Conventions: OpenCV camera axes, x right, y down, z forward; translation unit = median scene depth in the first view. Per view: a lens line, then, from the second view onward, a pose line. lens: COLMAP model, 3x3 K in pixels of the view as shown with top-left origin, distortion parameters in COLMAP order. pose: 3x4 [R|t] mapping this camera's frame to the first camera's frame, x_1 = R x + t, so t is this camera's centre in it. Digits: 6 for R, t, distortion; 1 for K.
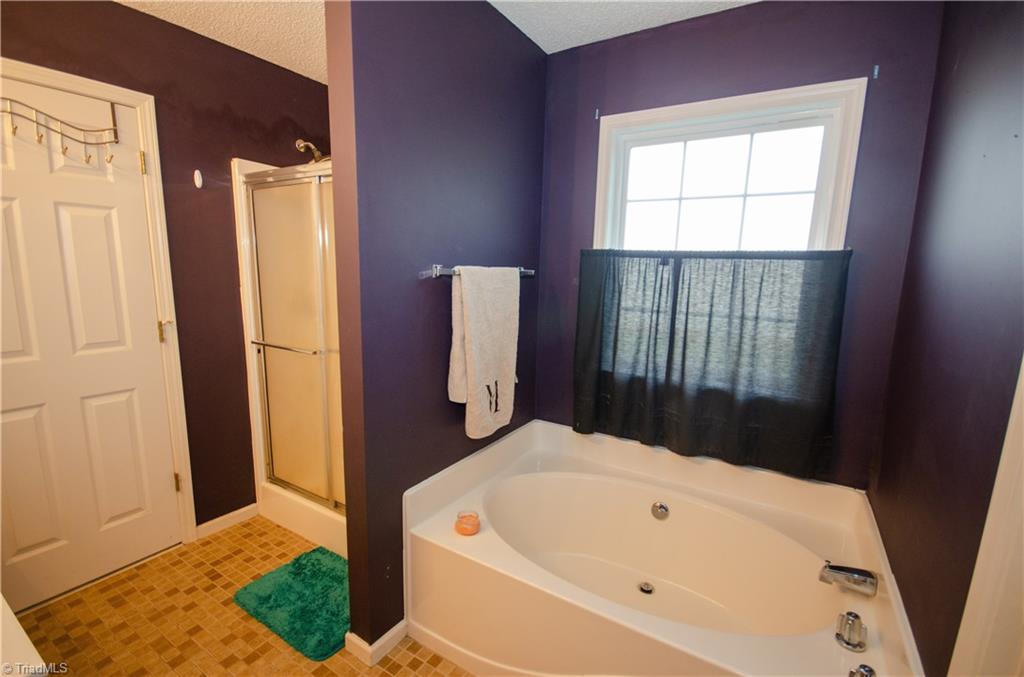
lens RADIAL K [[450.1, 0, 513.1], [0, 450.1, 346.5], [0, 0, 1]] dist [0.005743, -0.009554]
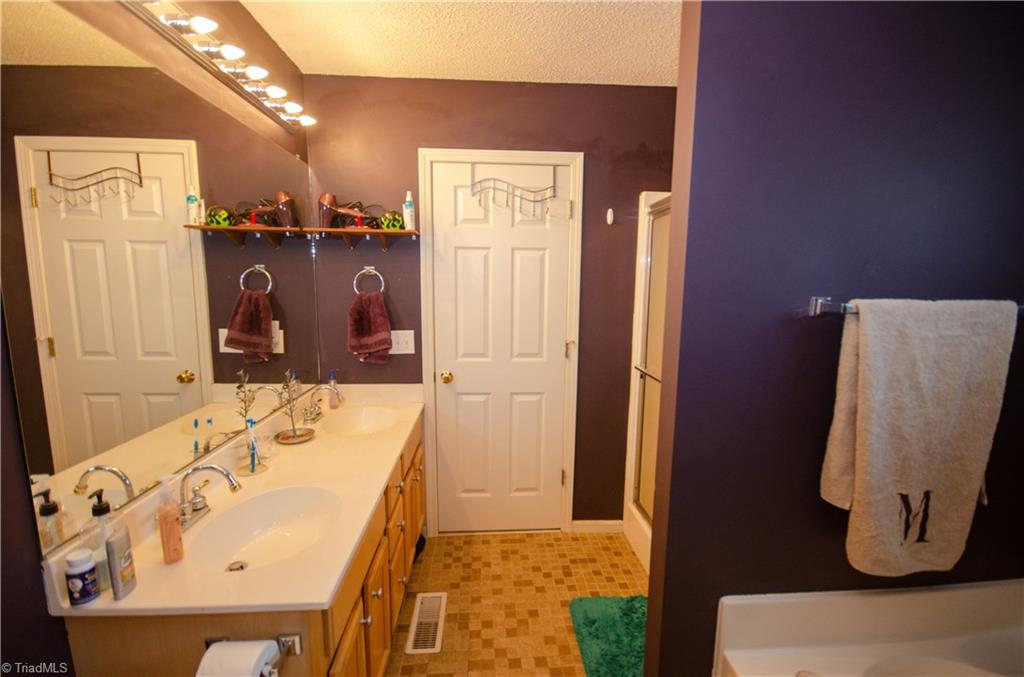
lens RADIAL K [[450.1, 0, 513.1], [0, 450.1, 346.5], [0, 0, 1]] dist [0.005743, -0.009554]
pose [[0.580137, 0.099005, -0.808480, 0.108472], [-0.133514, 0.990718, 0.025516, -0.056339], [0.803502, 0.093141, 0.587971, 0.204859]]
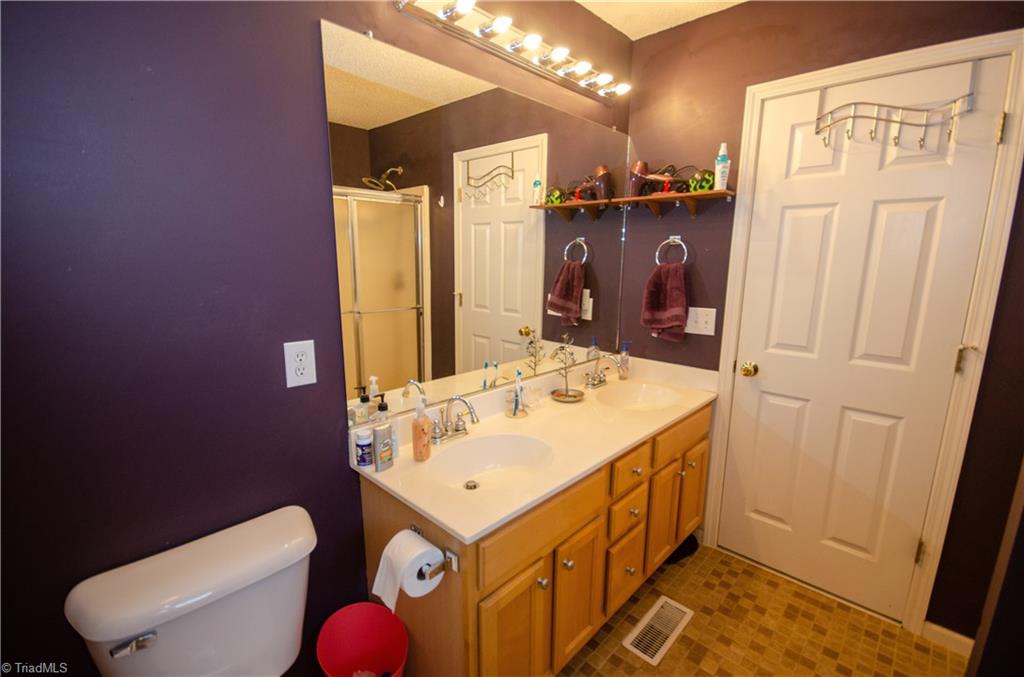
lens RADIAL K [[450.0, 0, 516.2], [0, 450.0, 345.9], [0, 0, 1]] dist [0.006554, -0.010620]
pose [[-0.208205, 0.166340, -0.963837, 0.087556], [-0.177237, 0.962702, 0.204430, -0.082523], [0.961893, 0.213391, -0.170958, 0.462924]]
